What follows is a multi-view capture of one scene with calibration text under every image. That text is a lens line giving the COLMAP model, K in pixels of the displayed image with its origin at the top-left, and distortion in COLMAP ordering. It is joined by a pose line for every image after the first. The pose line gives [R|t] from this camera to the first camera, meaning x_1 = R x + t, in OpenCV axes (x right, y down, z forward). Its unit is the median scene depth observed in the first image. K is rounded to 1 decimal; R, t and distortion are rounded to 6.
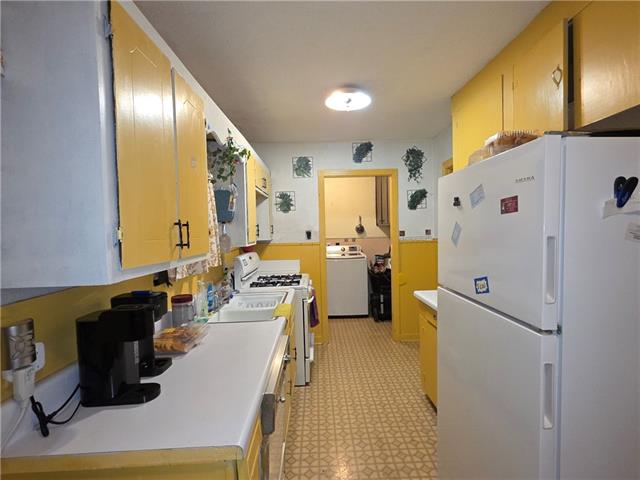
lens RADIAL K [[317.0, 0, 321.0], [0, 317.0, 239.3], [0, 0, 1]] dist [0.004170, 0.000333]
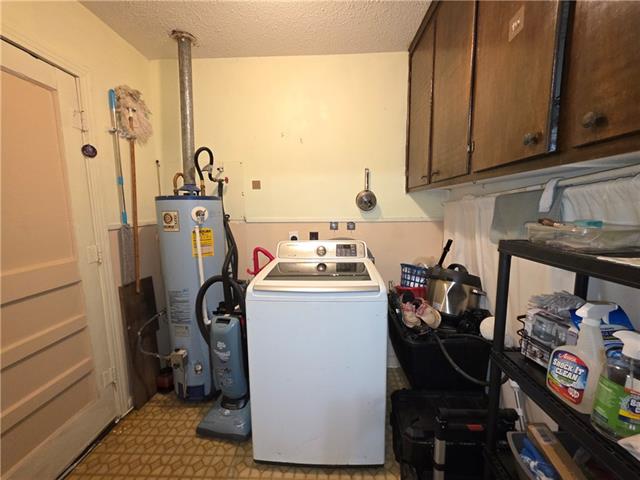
lens RADIAL K [[253.2, 0, 318.7], [0, 253.2, 240.9], [0, 0, 1]] dist [-0.002413, -0.000484]
pose [[0.997276, 0.008641, -0.073251, 0.087900], [-0.001618, 0.995438, 0.095398, -0.010980], [0.073741, -0.095019, 0.992740, 0.677046]]
